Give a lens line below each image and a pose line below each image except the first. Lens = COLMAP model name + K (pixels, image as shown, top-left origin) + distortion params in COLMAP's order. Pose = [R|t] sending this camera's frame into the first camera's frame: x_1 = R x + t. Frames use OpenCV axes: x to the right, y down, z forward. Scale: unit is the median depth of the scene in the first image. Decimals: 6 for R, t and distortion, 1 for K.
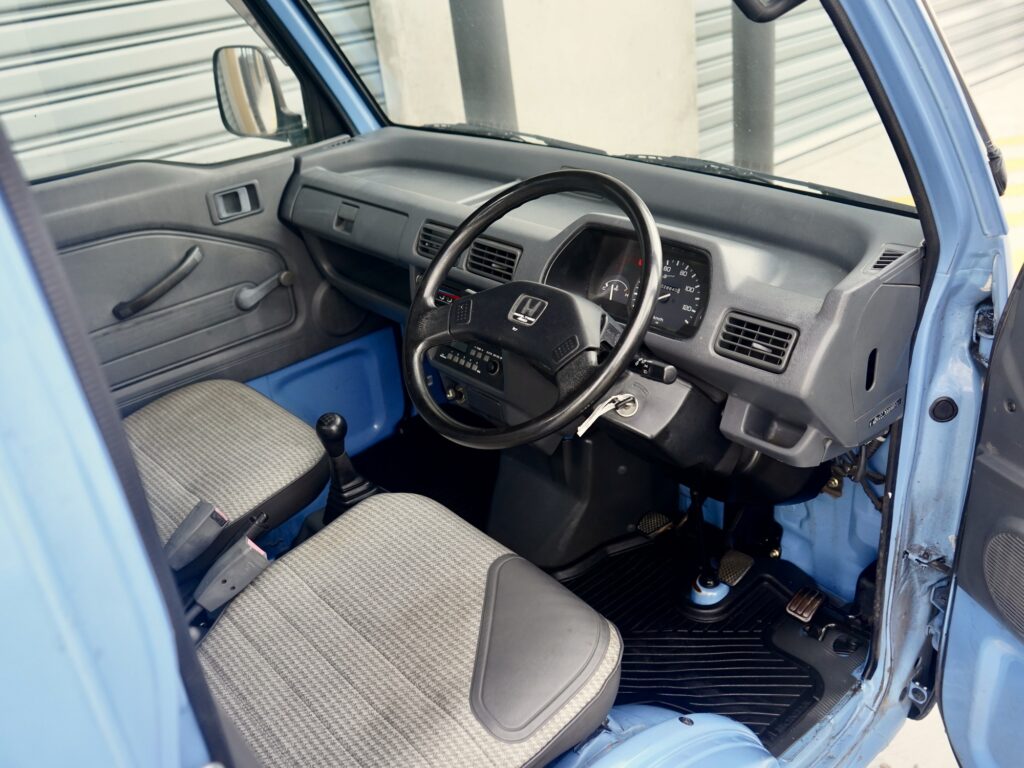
lens RADIAL K [[949.2, 0, 512.0], [0, 949.2, 384.0], [0, 0, 1]] dist [0.012529, -0.012943]
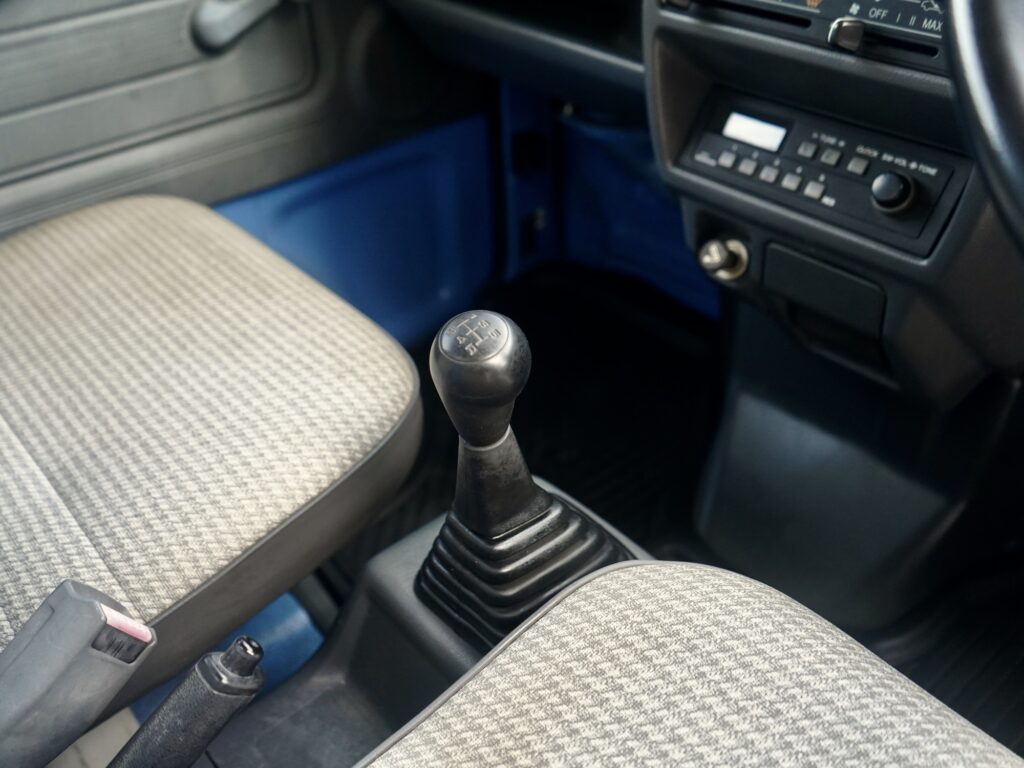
lens RADIAL K [[949.2, 0, 512.0], [0, 949.2, 384.0], [0, 0, 1]] dist [0.012529, -0.012943]
pose [[0.999026, 0.038845, 0.020938, -0.158117], [-0.041801, 0.985088, 0.166897, 0.000724], [-0.014143, -0.167610, 0.985752, 0.590702]]
